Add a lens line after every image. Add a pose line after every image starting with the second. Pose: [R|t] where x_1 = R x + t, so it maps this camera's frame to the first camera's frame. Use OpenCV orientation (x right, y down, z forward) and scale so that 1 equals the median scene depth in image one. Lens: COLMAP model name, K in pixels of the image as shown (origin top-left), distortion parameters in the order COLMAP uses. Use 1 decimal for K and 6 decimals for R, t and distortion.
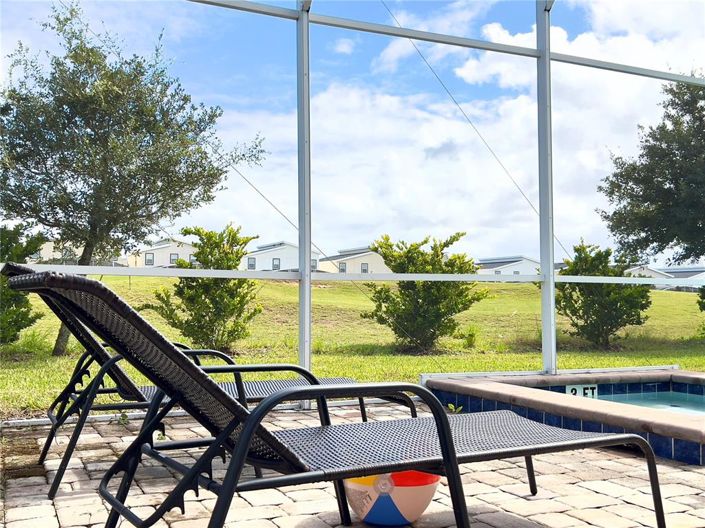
lens RADIAL K [[747.0, 0, 351.7], [0, 747.0, 266.6], [0, 0, 1]] dist [0.050096, 0.000000]
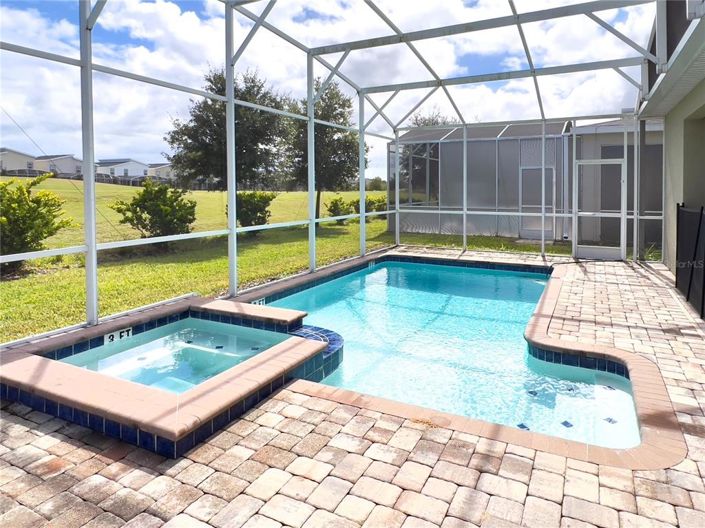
lens RADIAL K [[458.9, 0, 342.7], [0, 458.9, 191.3], [0, 0, 1]] dist [-0.006918, -0.001168]
pose [[0.793533, -0.013435, 0.608379, 0.079956], [-0.022277, 0.998445, 0.051107, -0.075994], [-0.608120, -0.054108, 0.791999, 0.091569]]
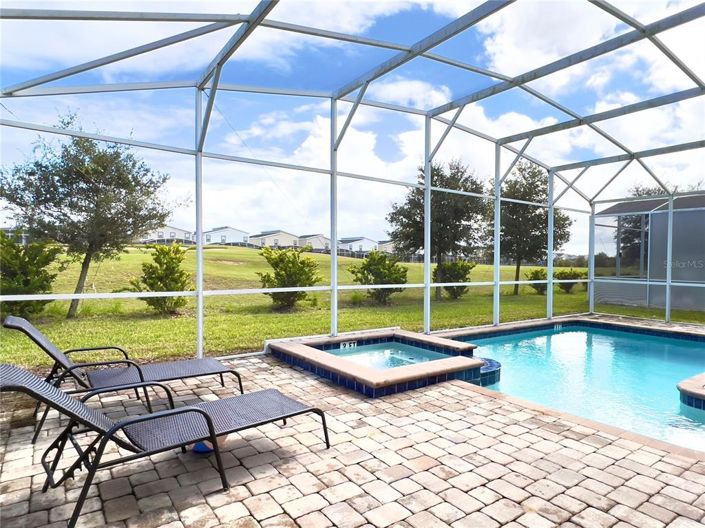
lens RADIAL K [[422.0, 0, 348.1], [0, 422.0, 265.7], [0, 0, 1]] dist [0.000545, 0.003243]
pose [[0.983406, 0.004724, 0.181355, 0.057877], [-0.015666, 0.998138, 0.058950, -0.065161], [-0.180739, -0.060813, 0.981649, -0.055611]]
